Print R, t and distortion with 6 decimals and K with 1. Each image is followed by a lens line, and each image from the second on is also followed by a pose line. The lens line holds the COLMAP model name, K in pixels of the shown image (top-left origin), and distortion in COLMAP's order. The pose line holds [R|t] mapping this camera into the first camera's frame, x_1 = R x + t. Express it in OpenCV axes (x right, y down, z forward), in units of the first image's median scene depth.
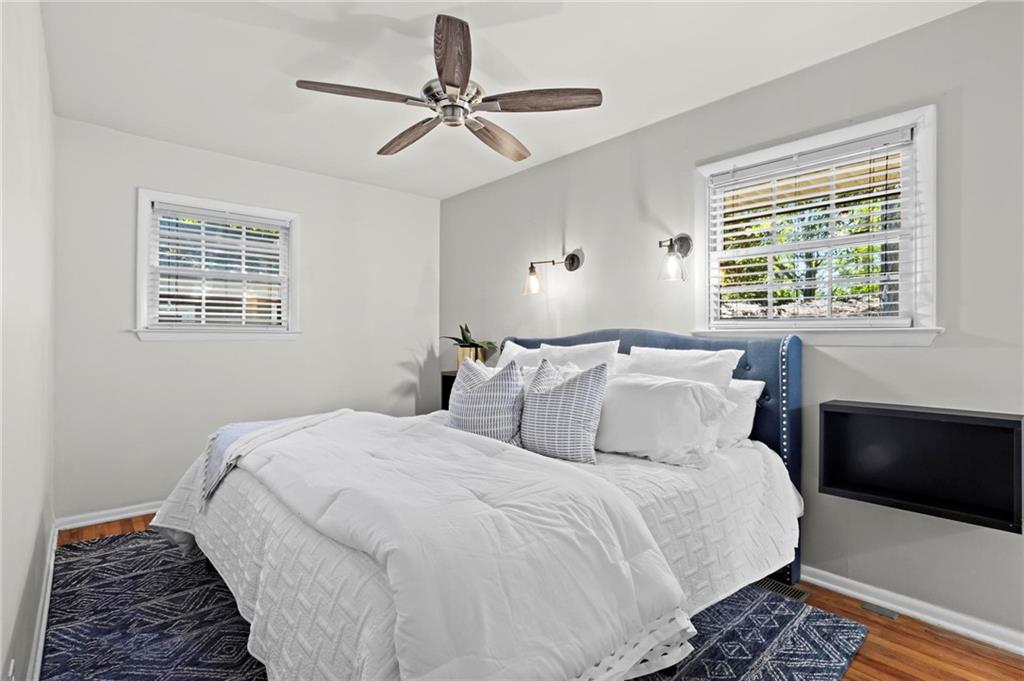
lens RADIAL K [[498.6, 0, 505.3], [0, 498.6, 338.8], [0, 0, 1]] dist [-0.053557, 0.033405]
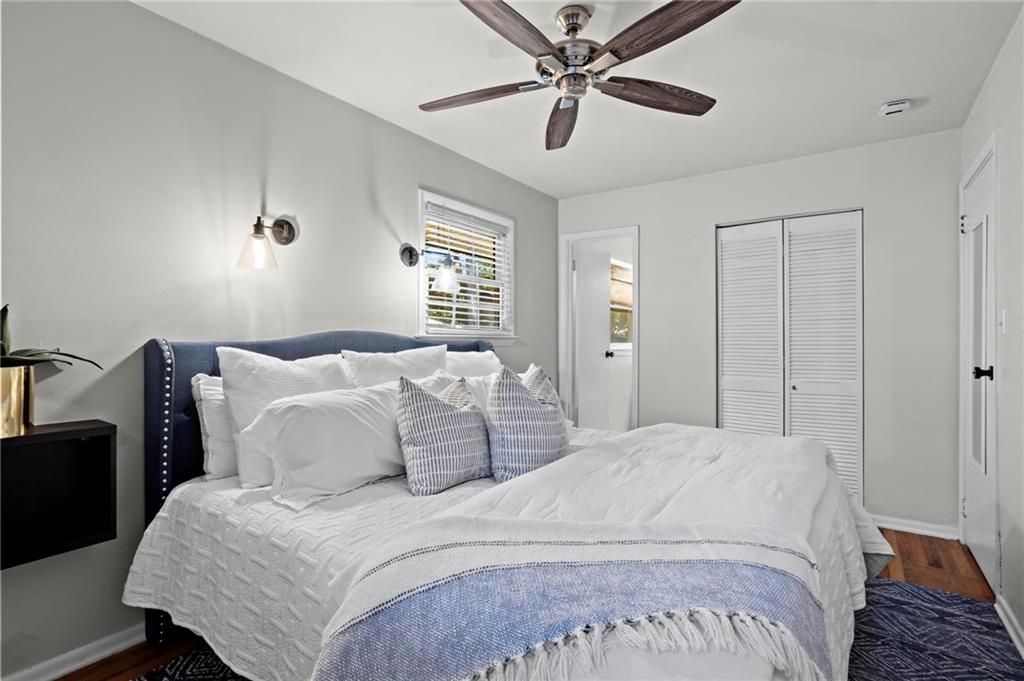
lens RADIAL K [[498.6, 0, 505.3], [0, 498.6, 338.8], [0, 0, 1]] dist [-0.053557, 0.033405]
pose [[-0.225068, -0.009647, 0.974295, -0.692737], [-0.018004, 0.999821, 0.005741, -0.016321], [-0.974177, -0.016249, -0.225201, 0.974575]]
